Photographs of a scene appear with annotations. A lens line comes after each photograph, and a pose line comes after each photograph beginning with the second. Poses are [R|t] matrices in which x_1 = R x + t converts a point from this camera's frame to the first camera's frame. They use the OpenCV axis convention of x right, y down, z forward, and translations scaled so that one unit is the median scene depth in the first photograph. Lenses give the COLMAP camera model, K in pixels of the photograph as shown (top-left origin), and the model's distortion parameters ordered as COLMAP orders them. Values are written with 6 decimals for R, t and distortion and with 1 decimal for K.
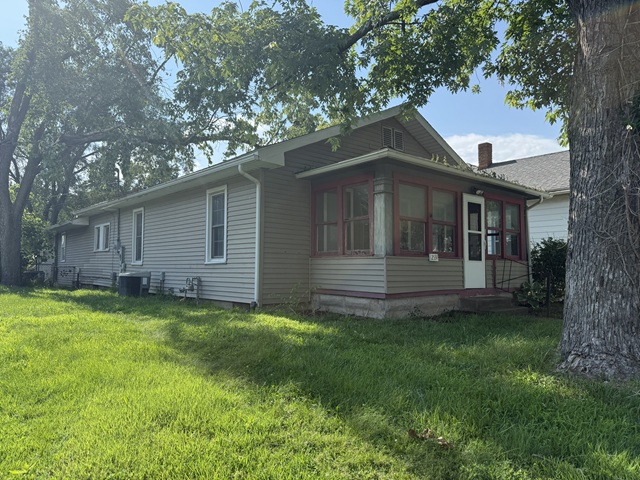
lens RADIAL K [[447.2, 0, 320.0], [0, 447.2, 240.0], [0, 0, 1]] dist [0.000711, -0.000790]
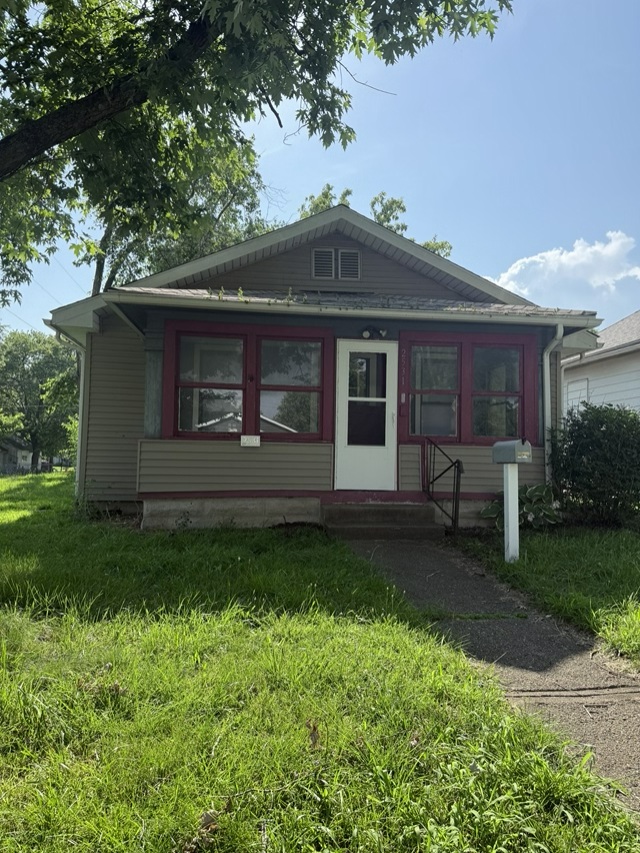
lens RADIAL K [[596.1, 0, 320.0], [0, 596.1, 426.5], [0, 0, 1]] dist [0.000711, -0.000790]
pose [[0.850746, -0.023478, -0.525052, 0.746785], [0.028452, 0.999594, 0.001405, 0.017477], [0.524806, -0.016134, 0.851069, 0.270201]]
